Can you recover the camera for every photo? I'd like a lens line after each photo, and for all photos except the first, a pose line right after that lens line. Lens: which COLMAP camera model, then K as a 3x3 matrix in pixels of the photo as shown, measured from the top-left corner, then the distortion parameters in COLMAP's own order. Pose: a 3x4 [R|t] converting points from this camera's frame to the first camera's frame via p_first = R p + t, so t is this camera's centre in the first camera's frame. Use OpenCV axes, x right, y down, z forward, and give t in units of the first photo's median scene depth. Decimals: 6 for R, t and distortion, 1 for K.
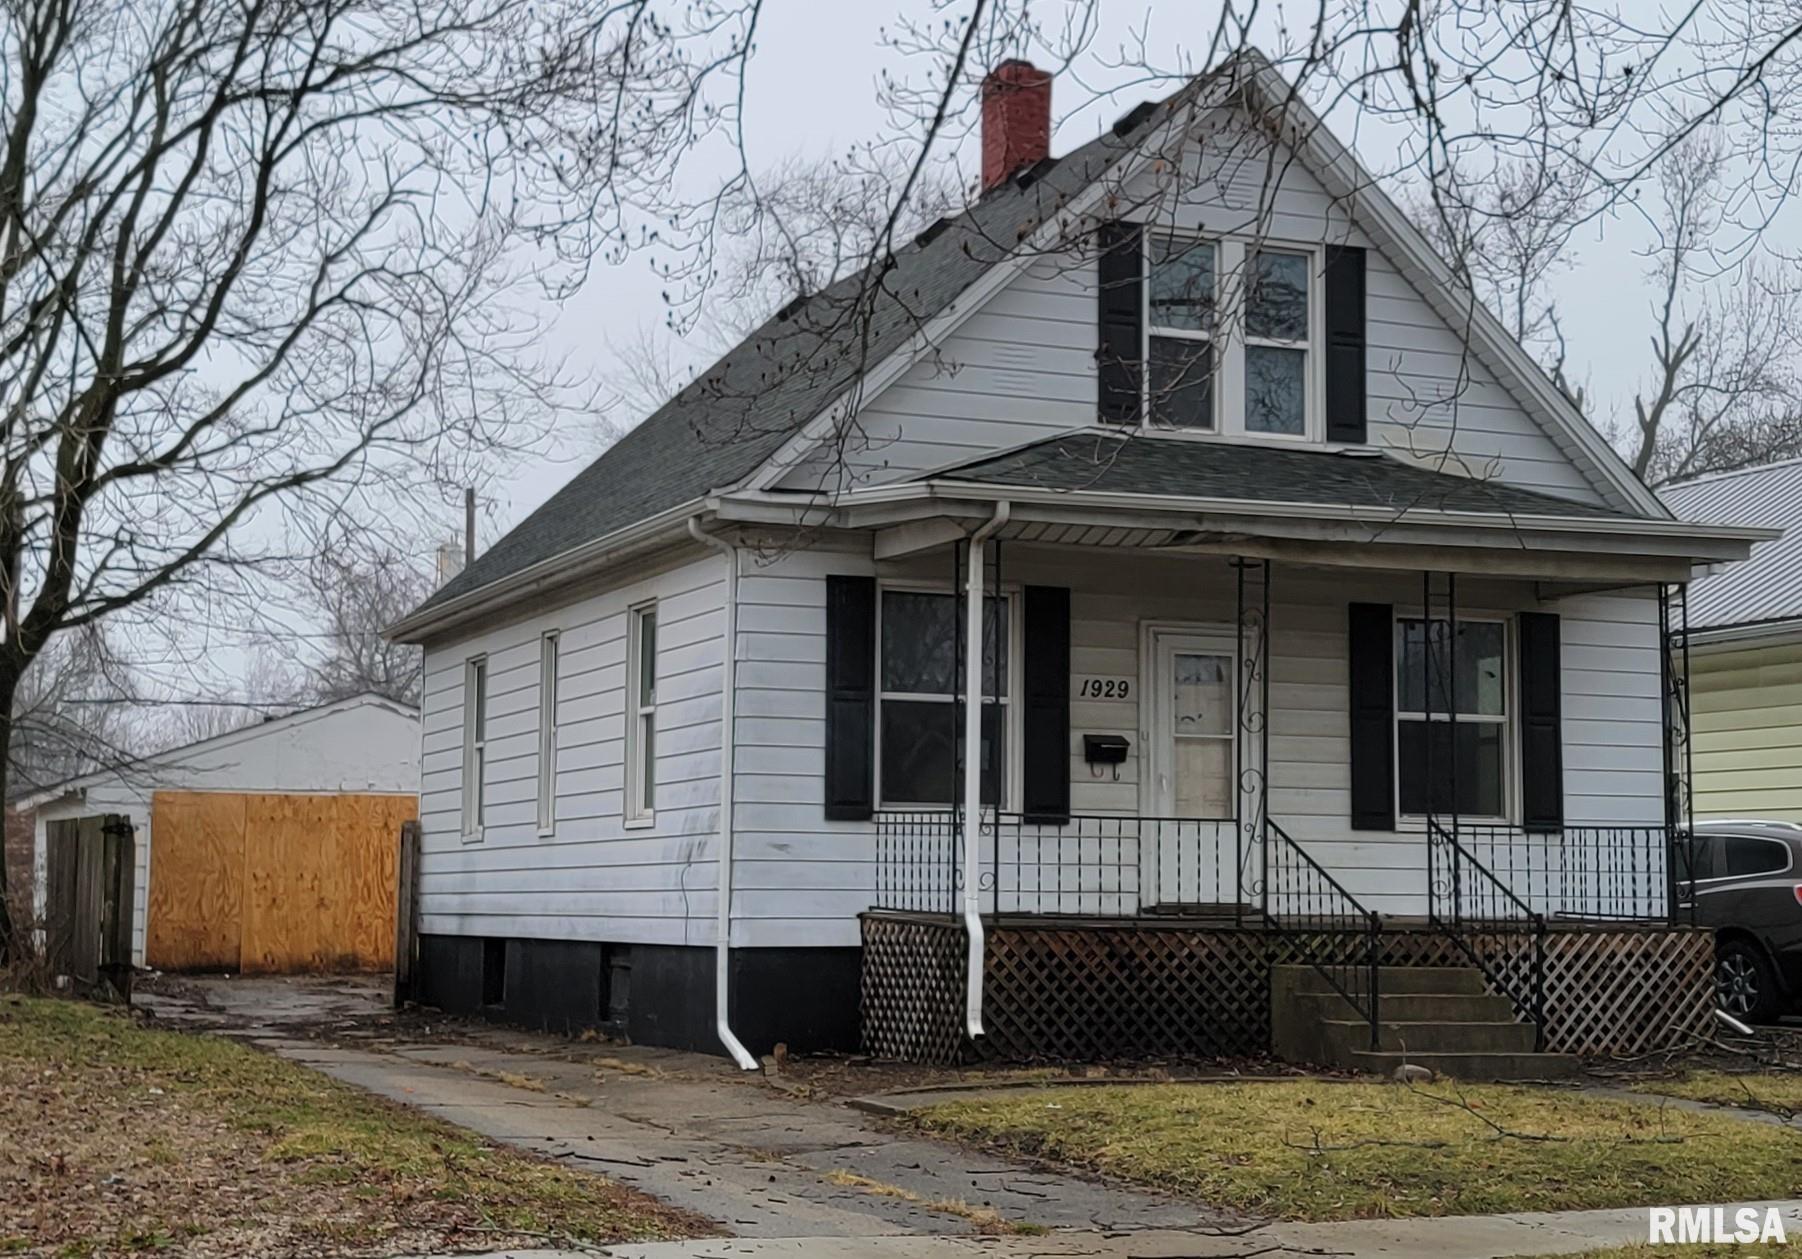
lens RADIAL K [[2592.2, 0, 901.0], [0, 2592.2, 629.5], [0, 0, 1]] dist [0.173247, 0.002788]
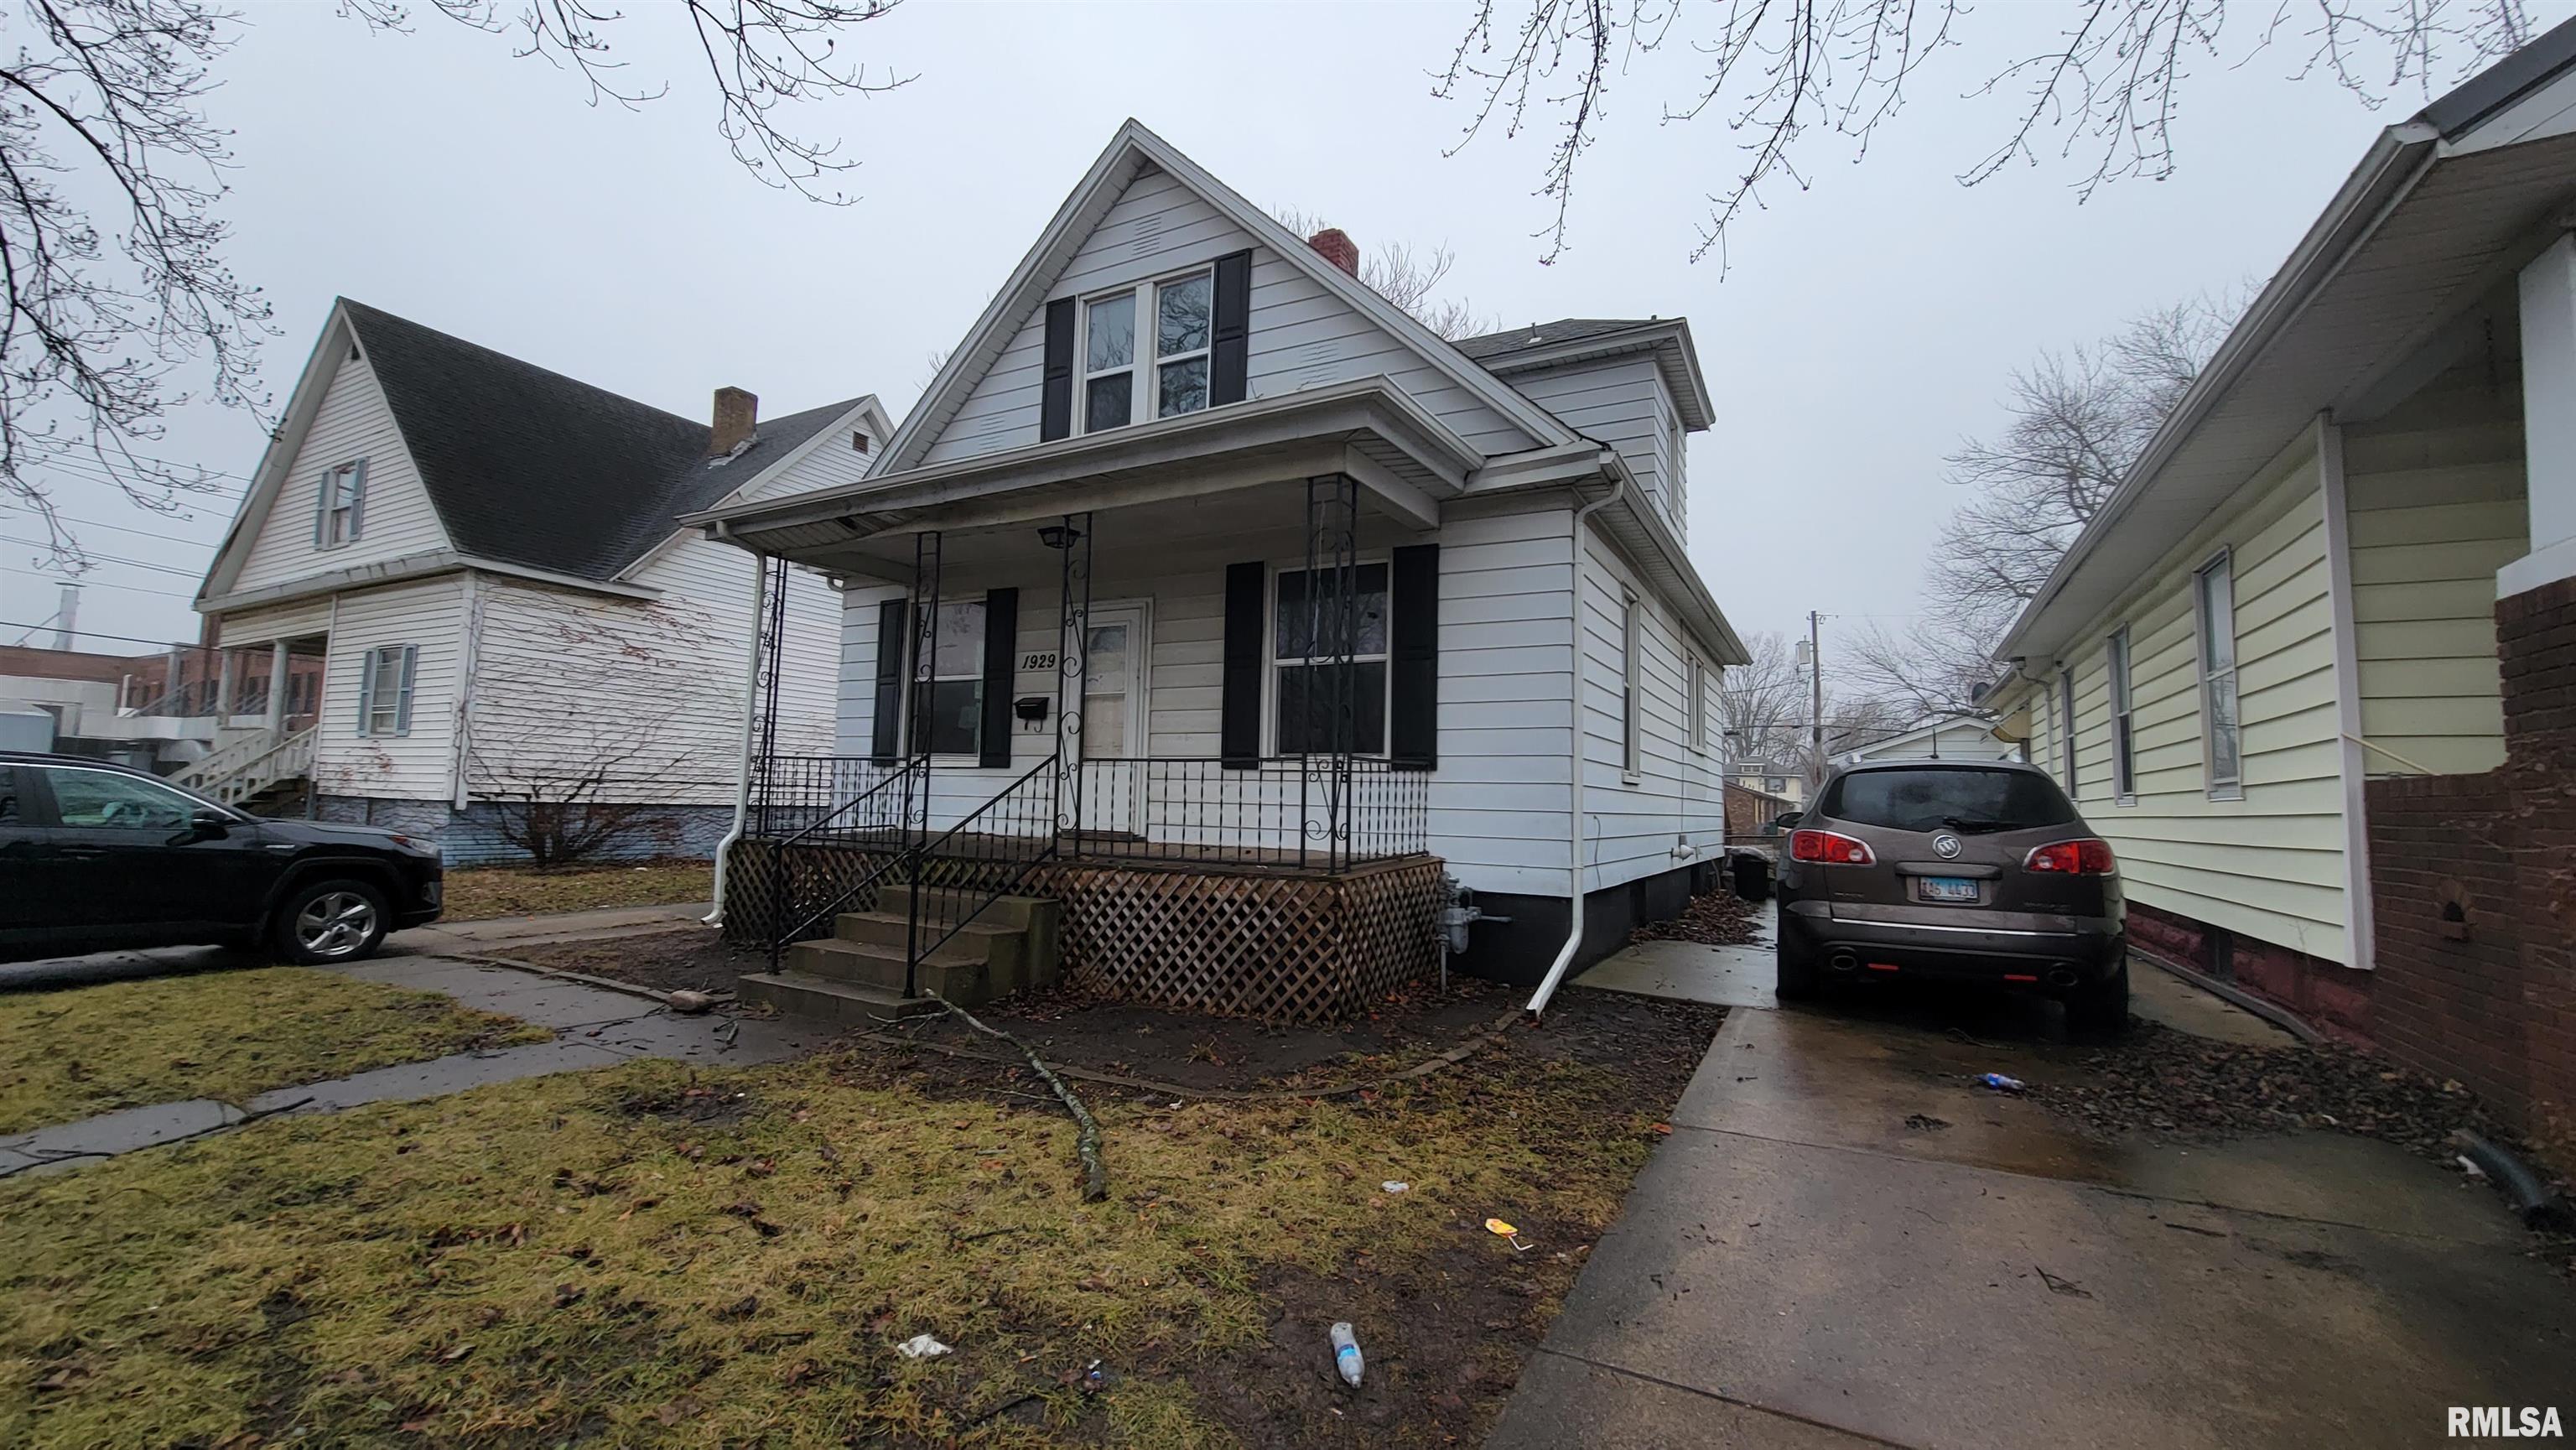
lens RADIAL K [[1048.3, 0, 1303.5], [0, 1048.3, 706.9], [0, 0, 1]] dist [0.000917, 0.000244]
pose [[0.619772, -0.058636, -0.782588, 0.545350], [0.056900, 0.997938, -0.029709, 0.065880], [0.782716, -0.026116, 0.621831, 0.754653]]
